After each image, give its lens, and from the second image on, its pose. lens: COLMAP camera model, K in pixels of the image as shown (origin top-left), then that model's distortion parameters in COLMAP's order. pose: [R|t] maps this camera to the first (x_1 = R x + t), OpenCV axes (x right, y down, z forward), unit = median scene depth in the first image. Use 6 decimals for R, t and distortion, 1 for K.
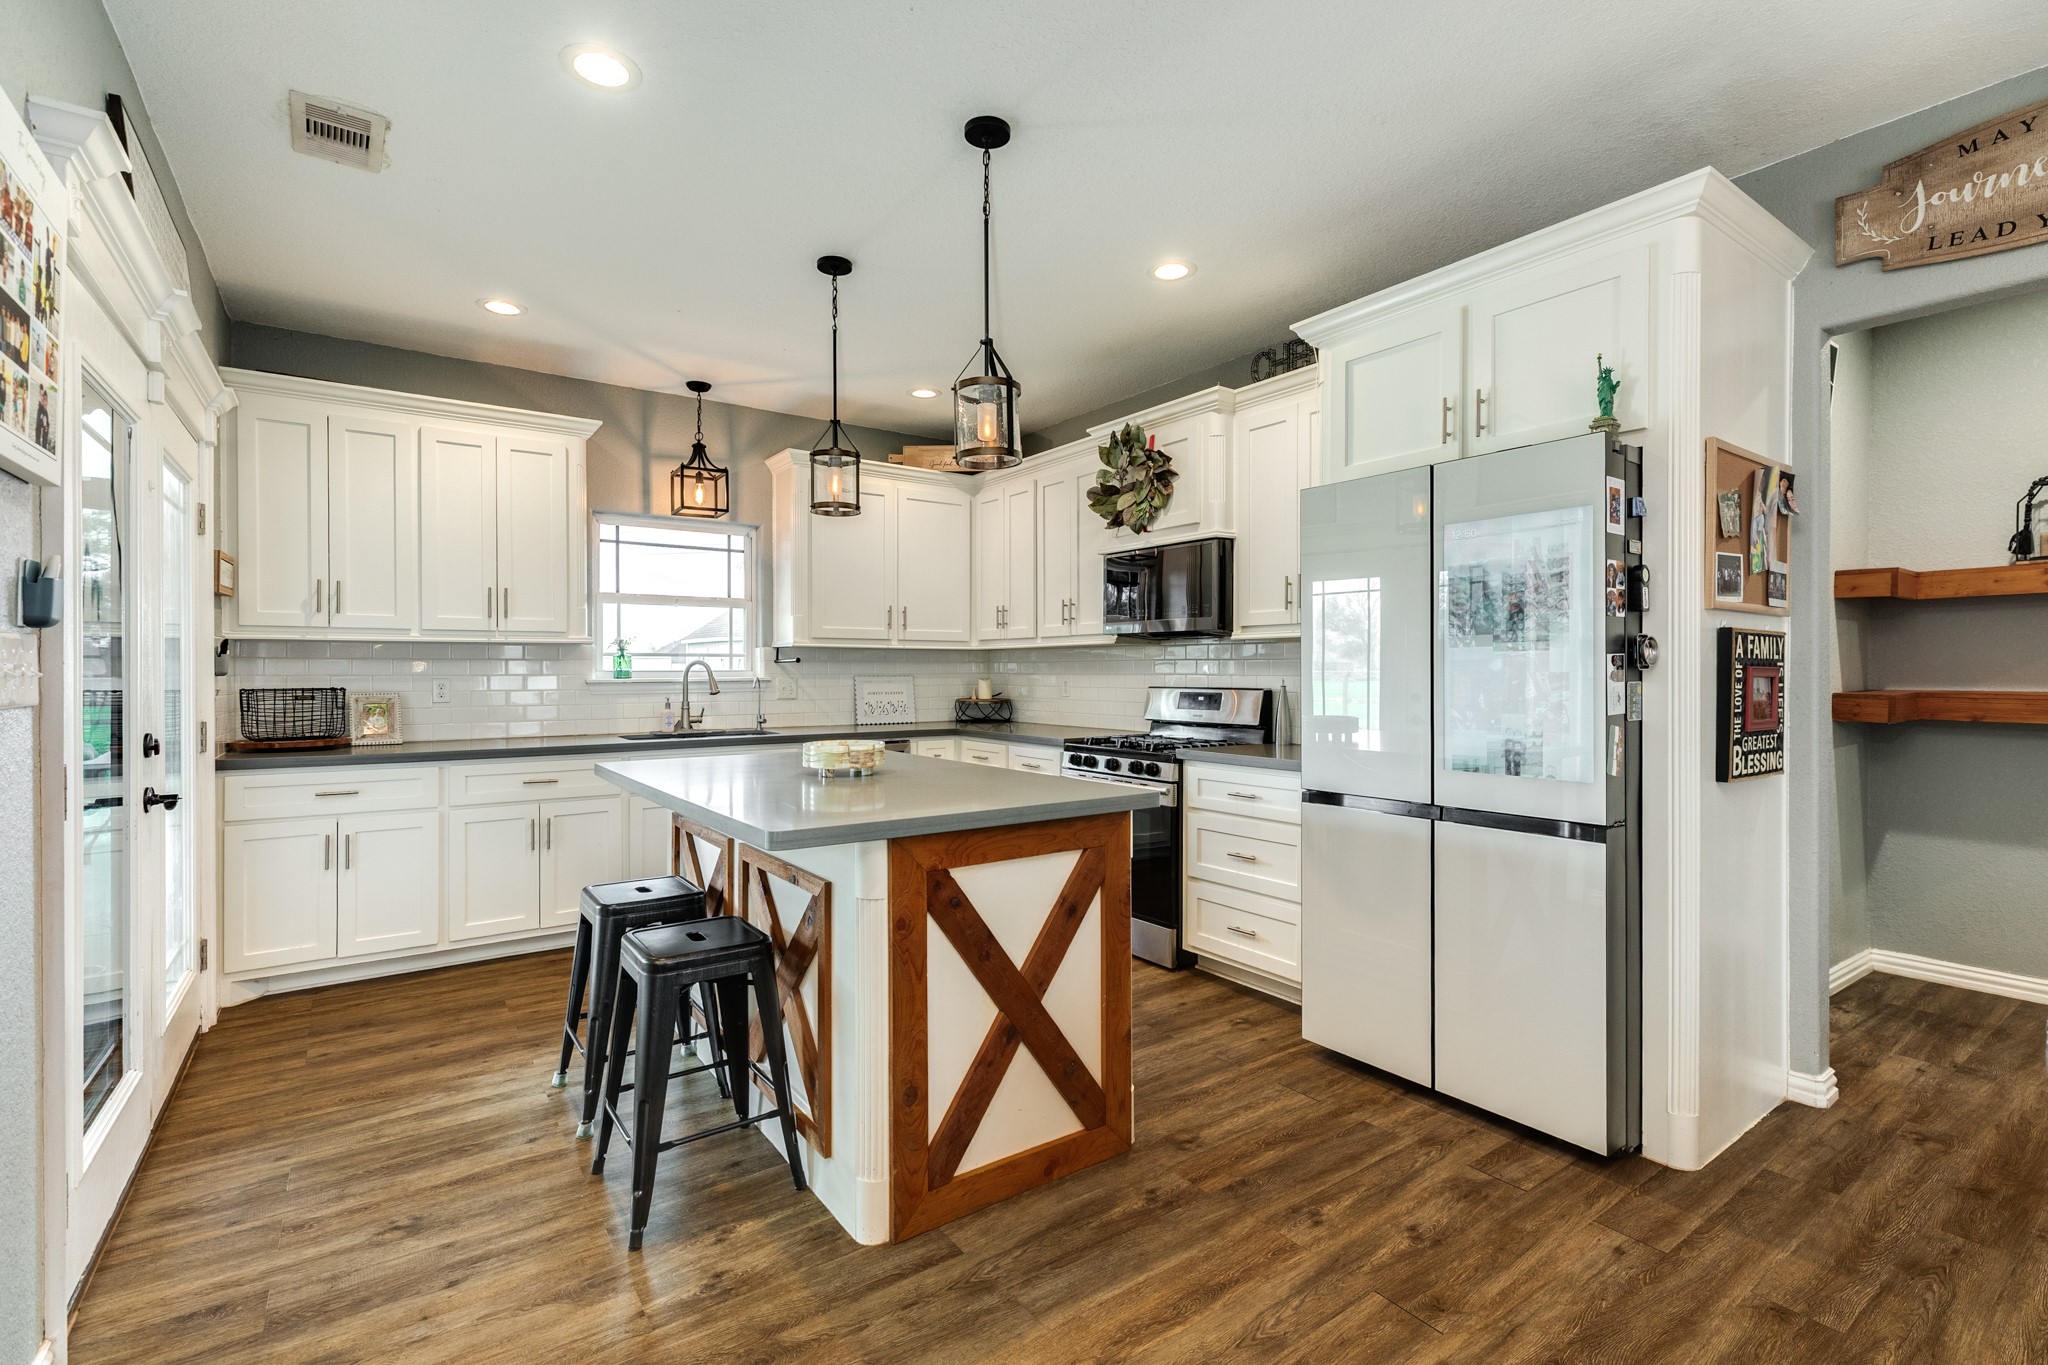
lens RADIAL K [[914.2, 0, 1018.4], [0, 914.2, 677.5], [0, 0, 1]] dist [0.003881, -0.000188]
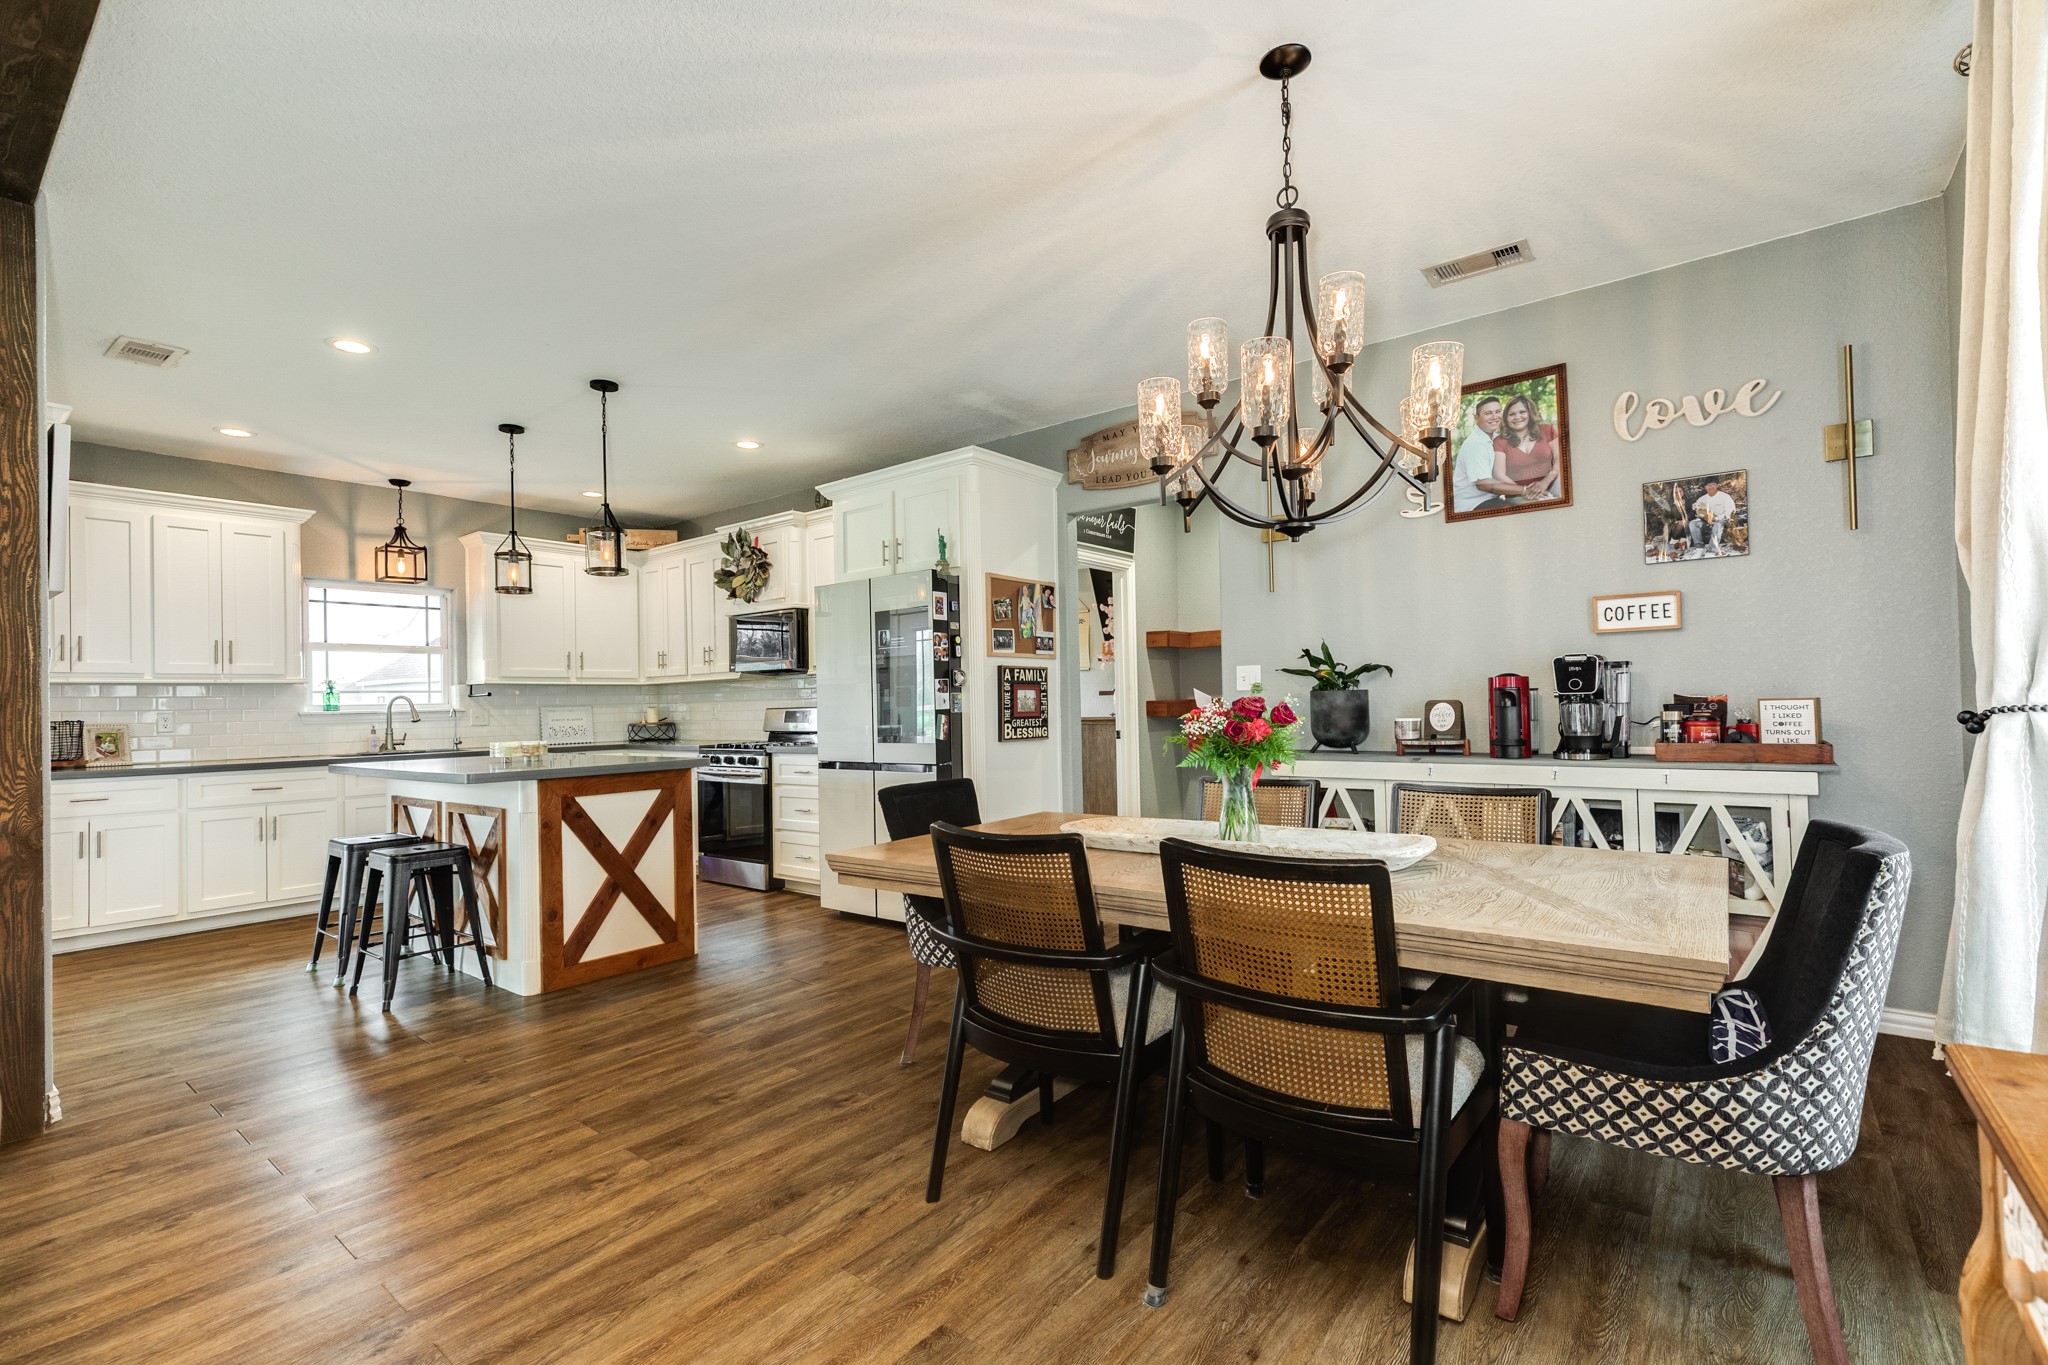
lens RADIAL K [[914.2, 0, 1018.3], [0, 914.2, 690.3], [0, 0, 1]] dist [0.003881, -0.000188]
pose [[0.960344, -0.015280, 0.278399, 0.197839], [0.022888, 0.999448, -0.024099, 0.039897], [-0.277877, 0.029516, 0.960163, -0.758396]]
